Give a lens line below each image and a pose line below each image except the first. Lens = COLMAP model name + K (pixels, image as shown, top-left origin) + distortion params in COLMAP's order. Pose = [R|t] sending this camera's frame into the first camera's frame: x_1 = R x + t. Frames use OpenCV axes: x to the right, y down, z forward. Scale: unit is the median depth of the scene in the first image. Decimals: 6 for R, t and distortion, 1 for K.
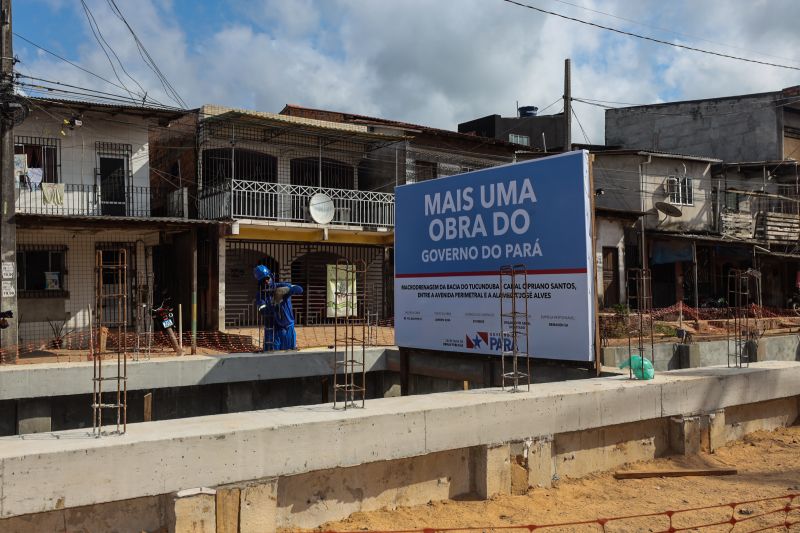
lens RADIAL K [[763.8, 0, 400.0], [0, 763.8, 266.5], [0, 0, 1]] dist [0.004105, -0.003669]
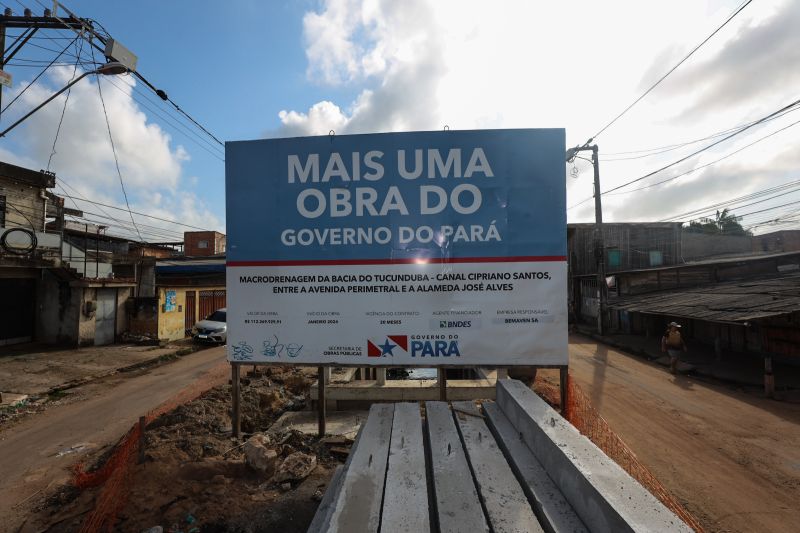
lens RADIAL K [[362.7, 0, 400.0], [0, 362.7, 266.5], [0, 0, 1]] dist [0.001714, 0.000234]
pose [[0.657064, 0.007327, 0.753799, -0.173708], [-0.009942, 0.999950, -0.001053, 0.014631], [-0.753769, -0.006802, 0.657104, 0.743746]]
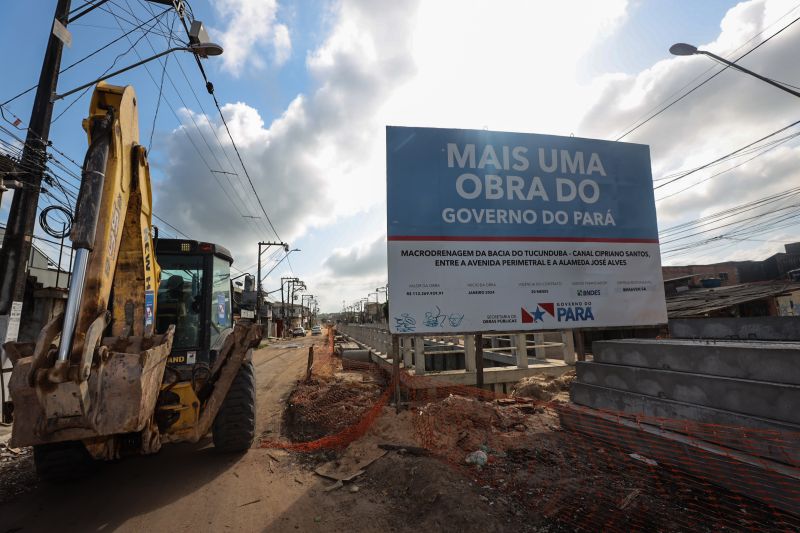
lens RADIAL K [[368.9, 0, 397.7], [0, 368.9, 266.6], [0, 0, 1]] dist [-0.002592, -0.000432]
pose [[0.430910, 0.114213, 0.895138, -0.361364], [0.002638, 0.991794, -0.127816, 0.097643], [-0.902391, 0.057439, 0.427073, 0.960305]]
